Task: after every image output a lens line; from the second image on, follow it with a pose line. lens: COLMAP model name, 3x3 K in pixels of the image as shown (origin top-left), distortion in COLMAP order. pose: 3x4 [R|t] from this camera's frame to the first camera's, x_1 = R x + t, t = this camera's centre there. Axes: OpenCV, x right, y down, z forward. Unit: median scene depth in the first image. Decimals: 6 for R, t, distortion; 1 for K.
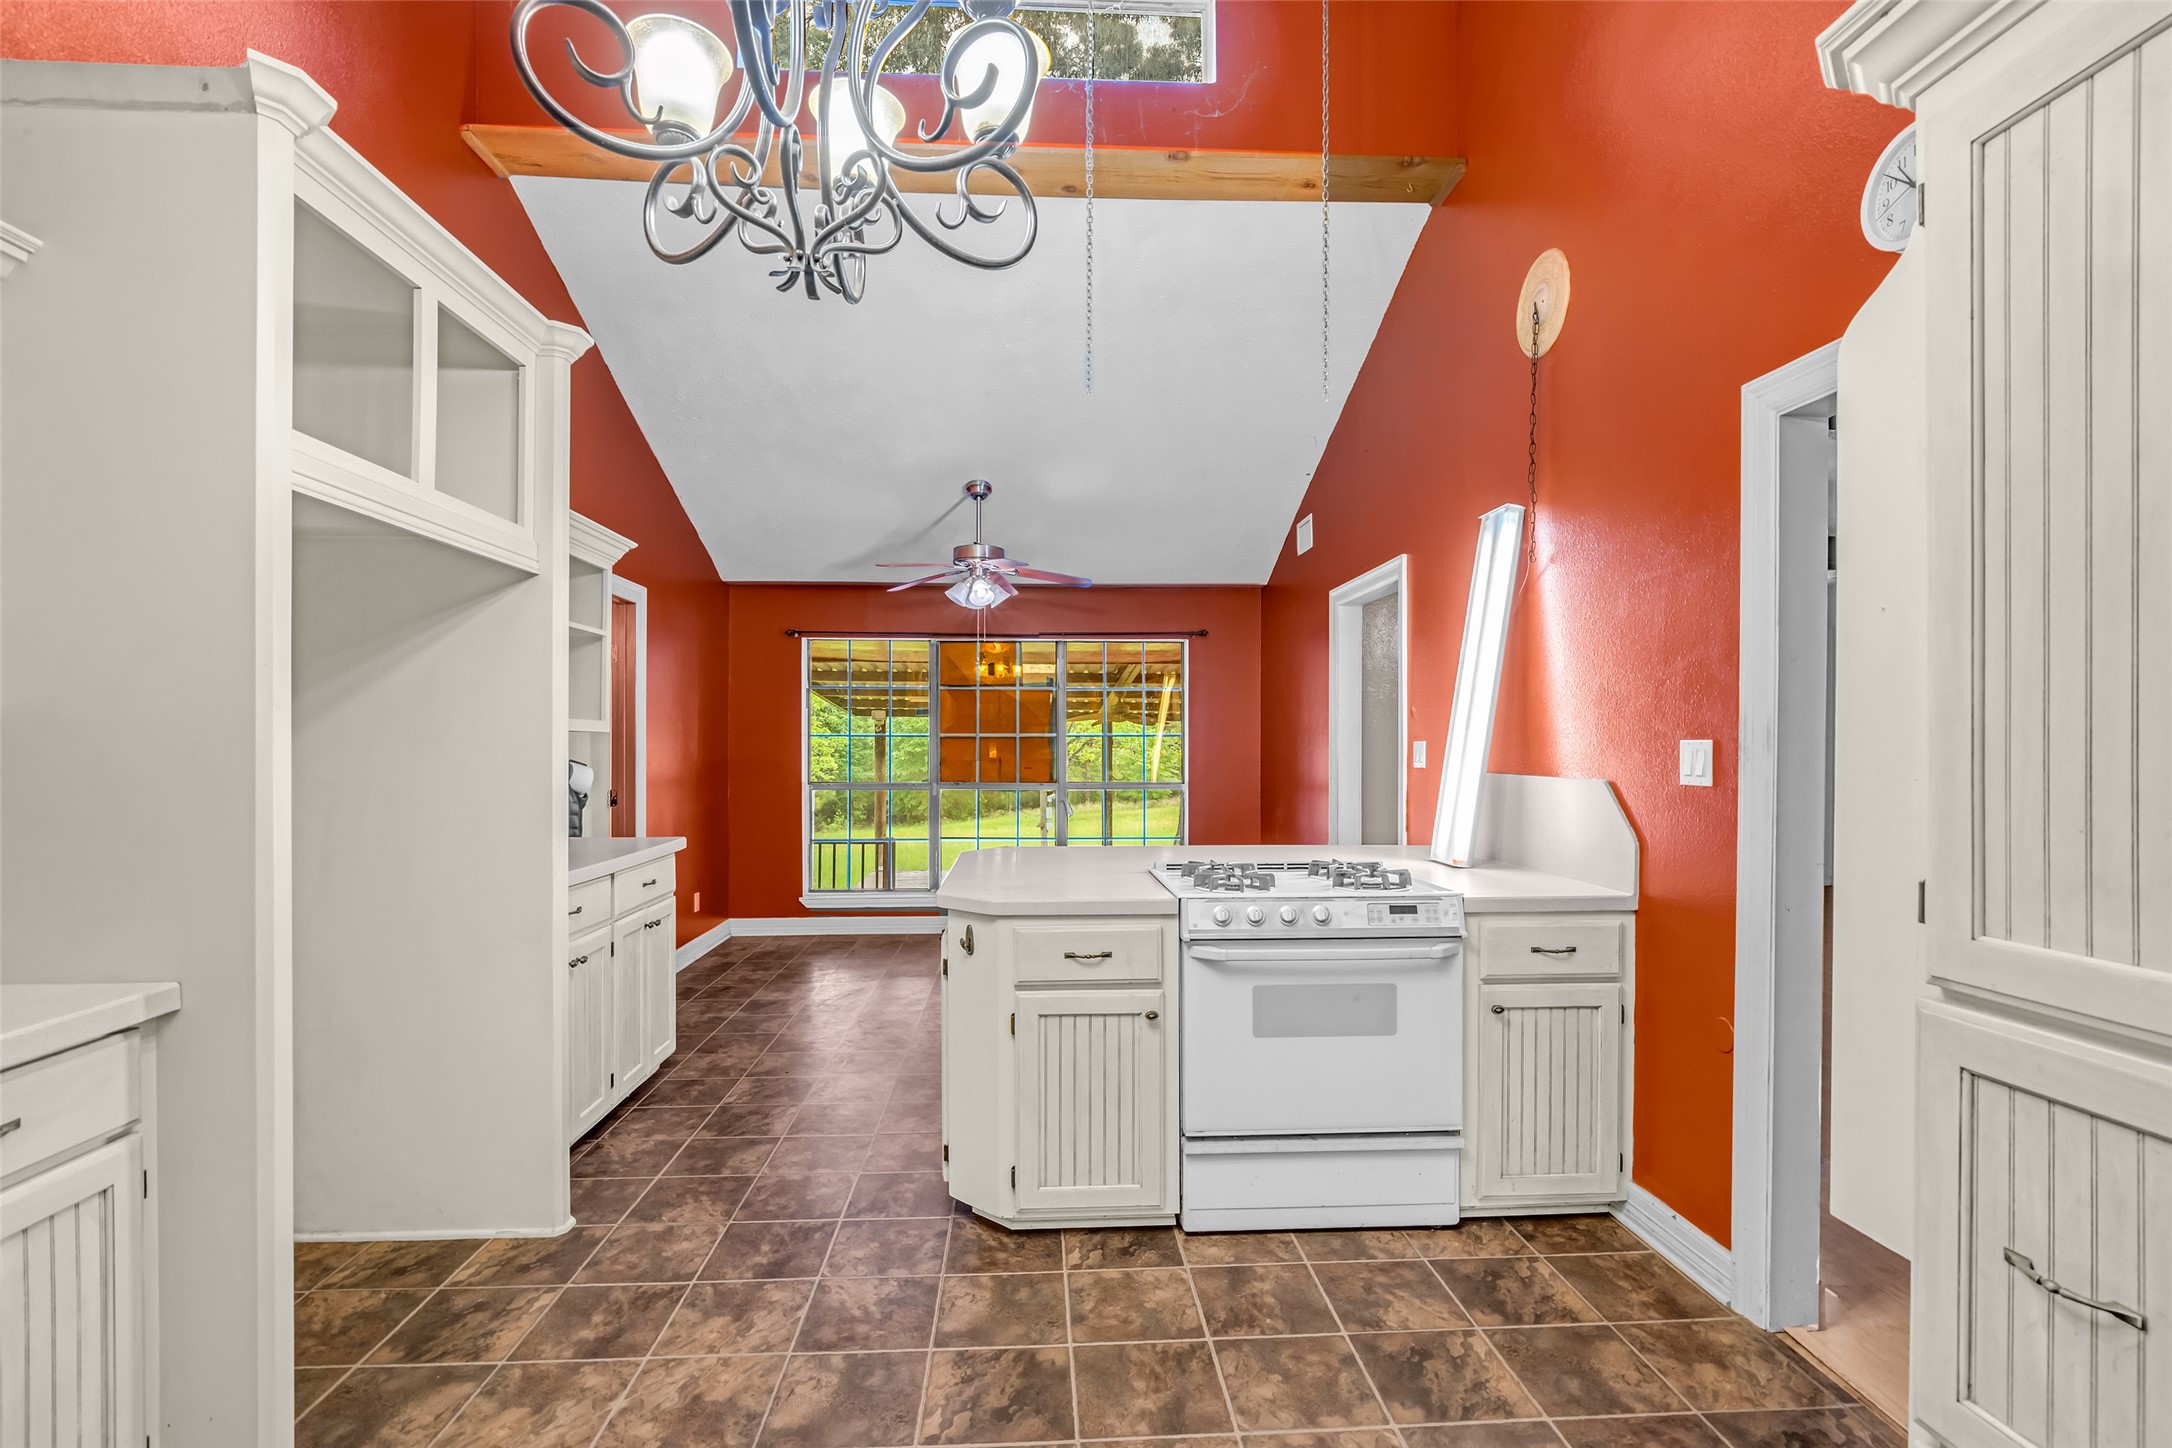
lens RADIAL K [[995.2, 0, 1078.3], [0, 995.2, 746.8], [0, 0, 1]] dist [-0.013329, 0.001620]
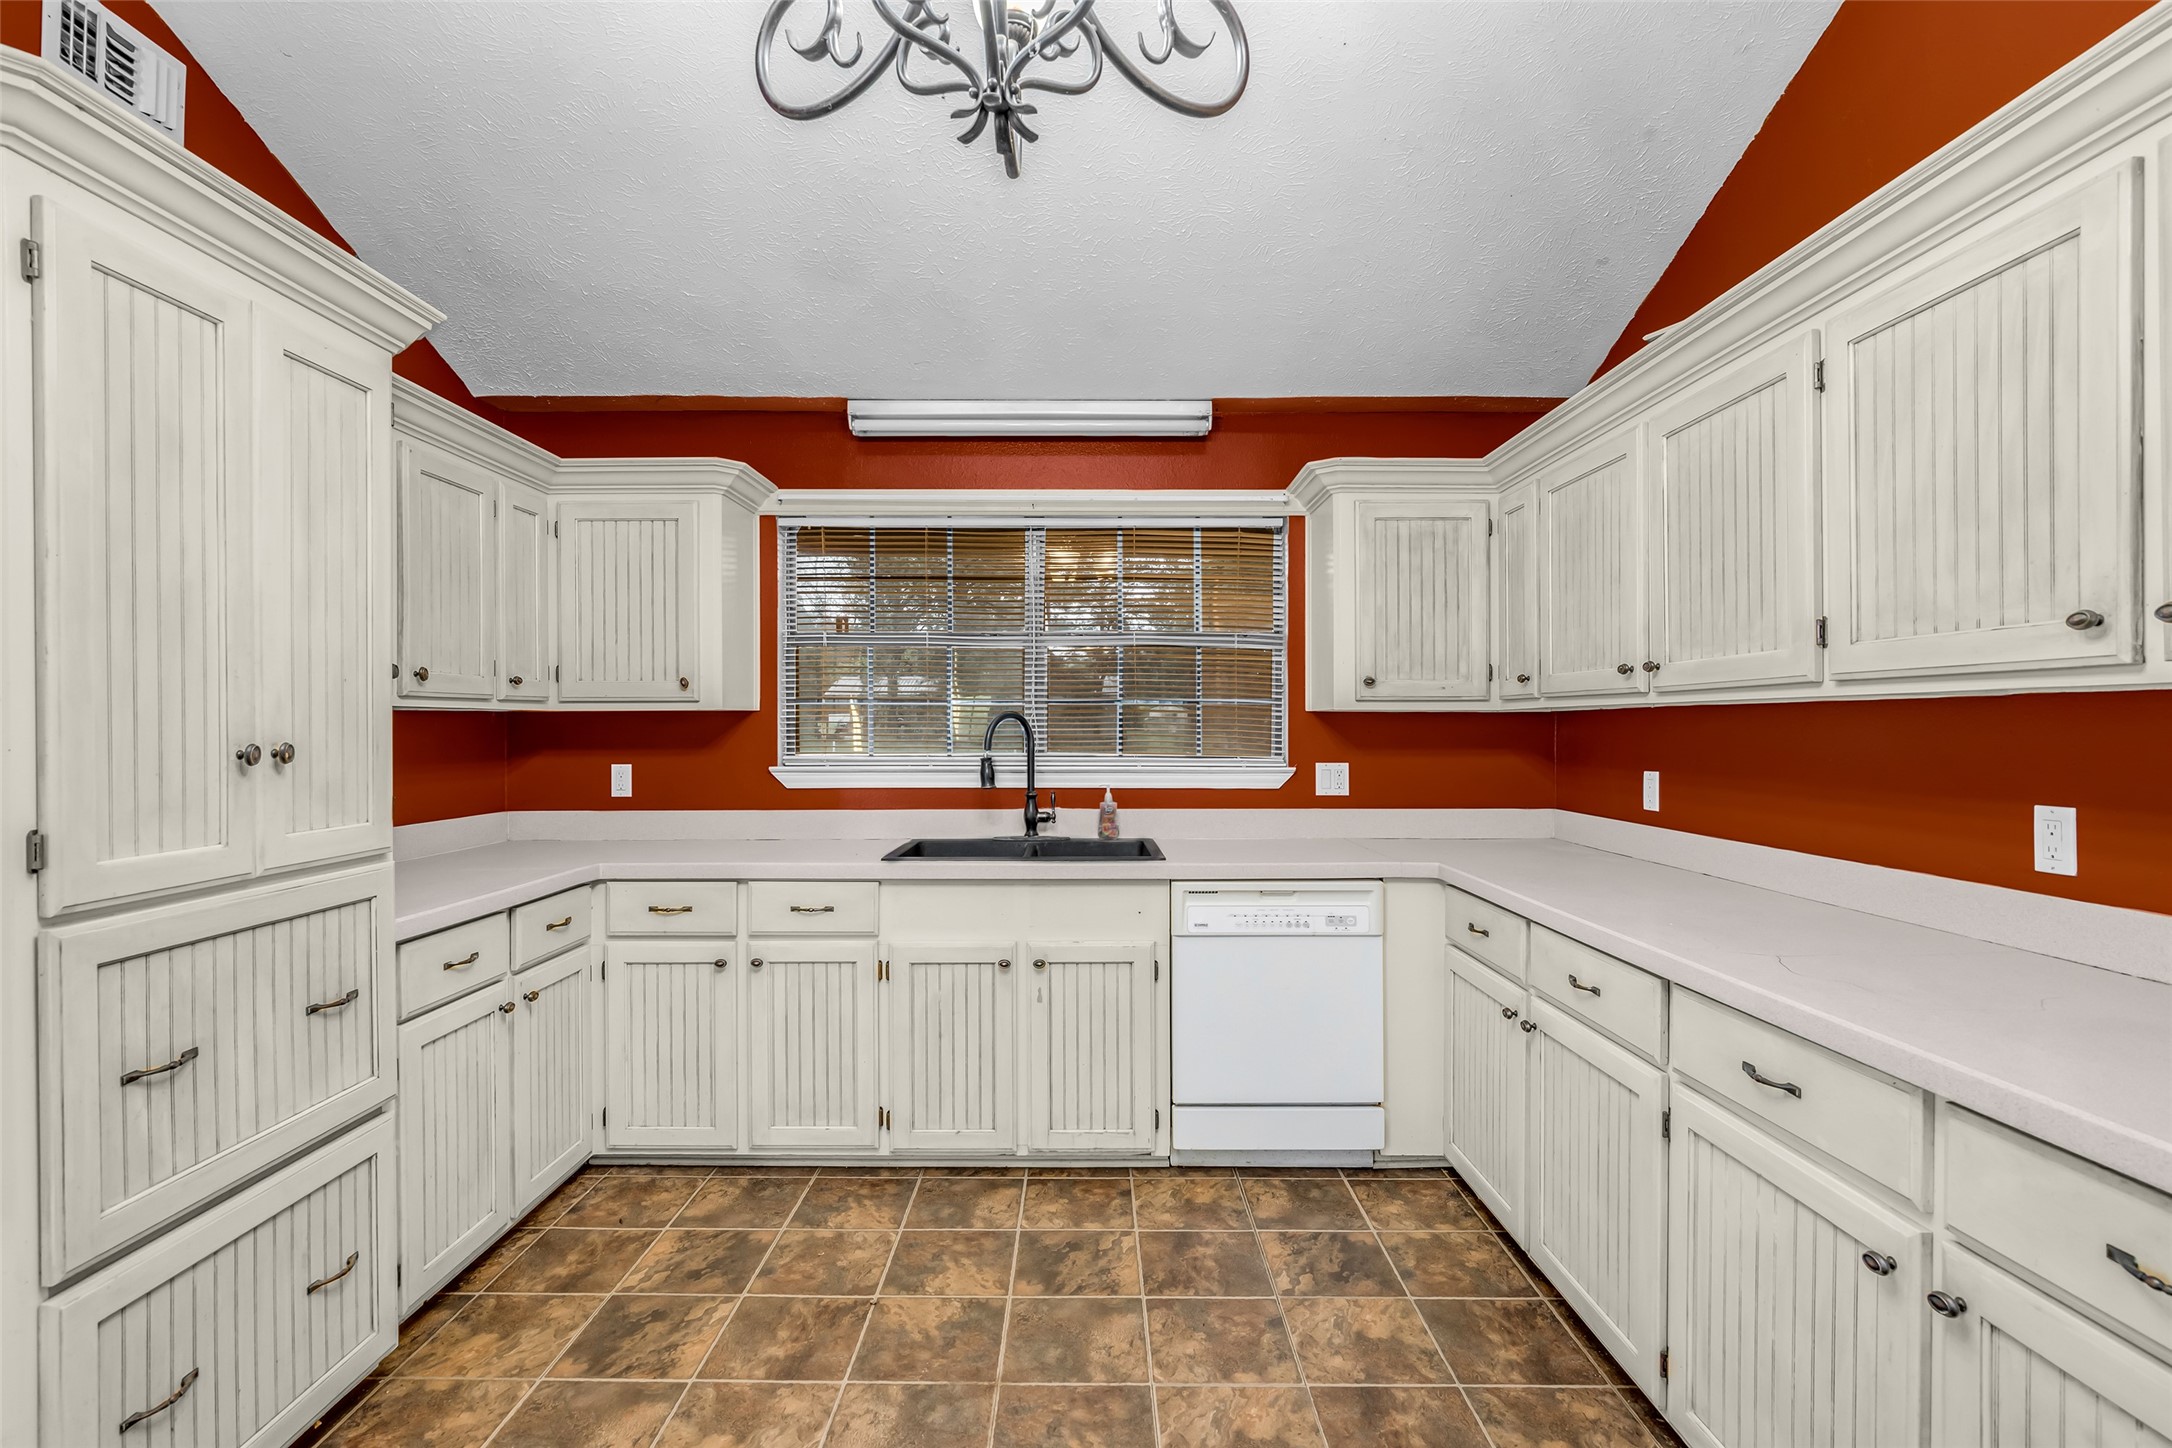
lens RADIAL K [[1008.9, 0, 1078.0], [0, 1008.9, 725.4], [0, 0, 1]] dist [-0.015442, 0.000002]
pose [[-0.998220, -0.001846, 0.059617, -0.189517], [-0.001523, 0.999984, 0.005458, -0.001227], [-0.059626, 0.005358, -0.998206, 0.877648]]
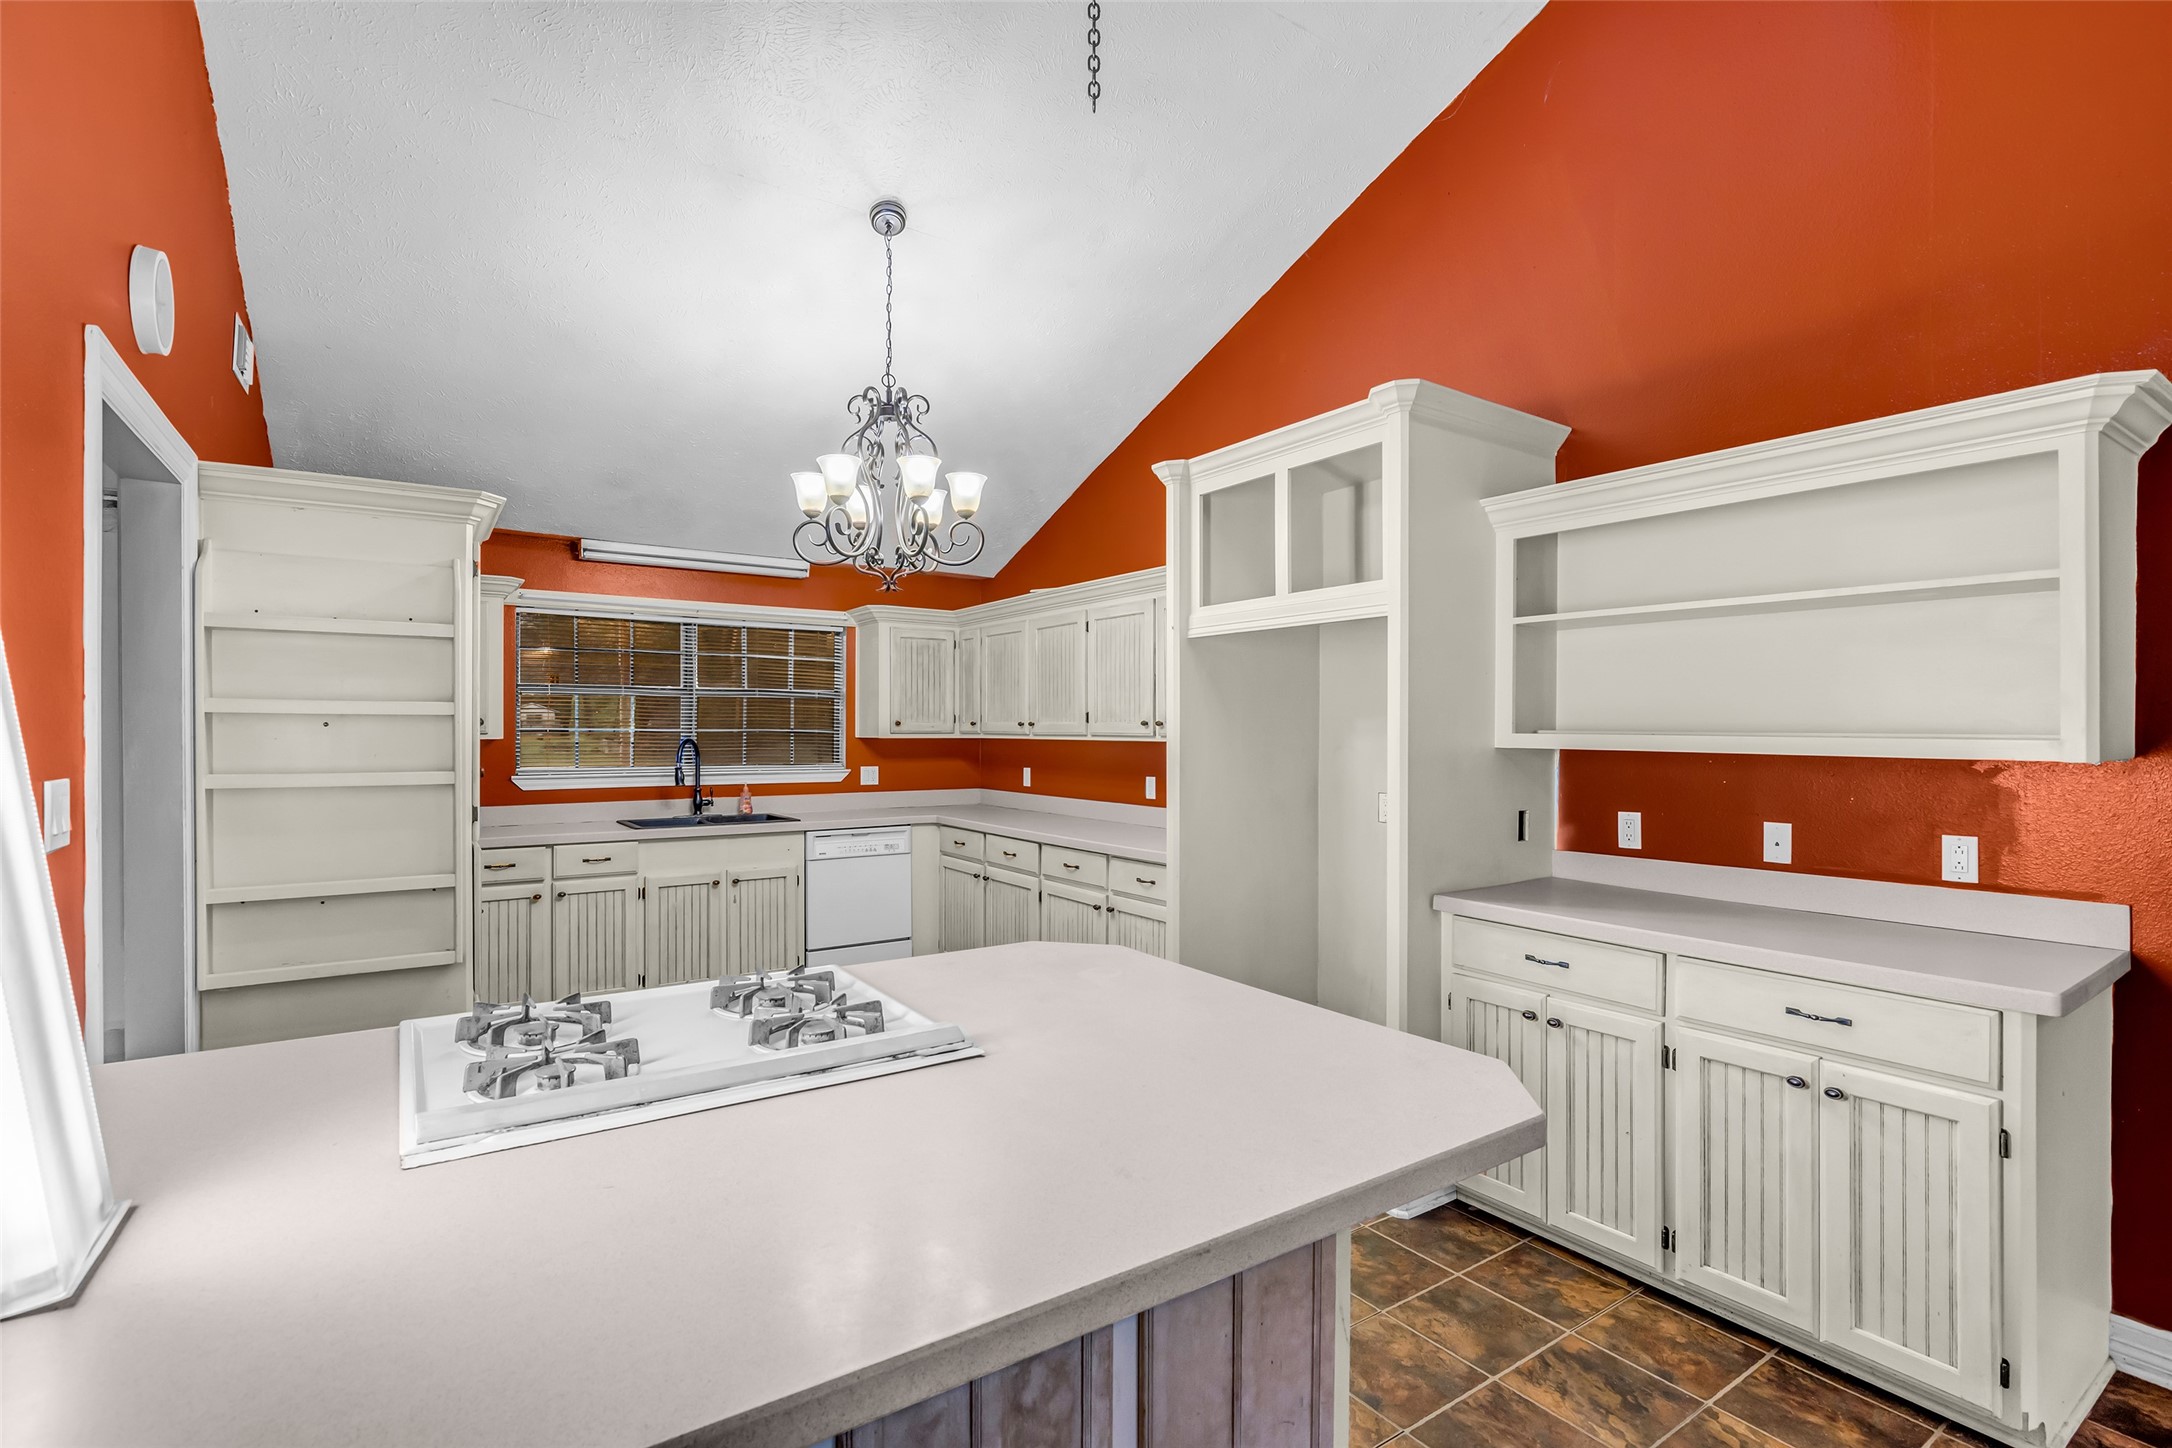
lens RADIAL K [[1008.9, 0, 1078.0], [0, 1008.9, 725.4], [0, 0, 1]] dist [-0.015442, 0.000002]
pose [[-0.857661, -0.005820, -0.514183, 0.357127], [-0.006993, 0.999975, 0.000347, -0.046460], [0.514168, 0.003893, -0.857681, 1.820230]]
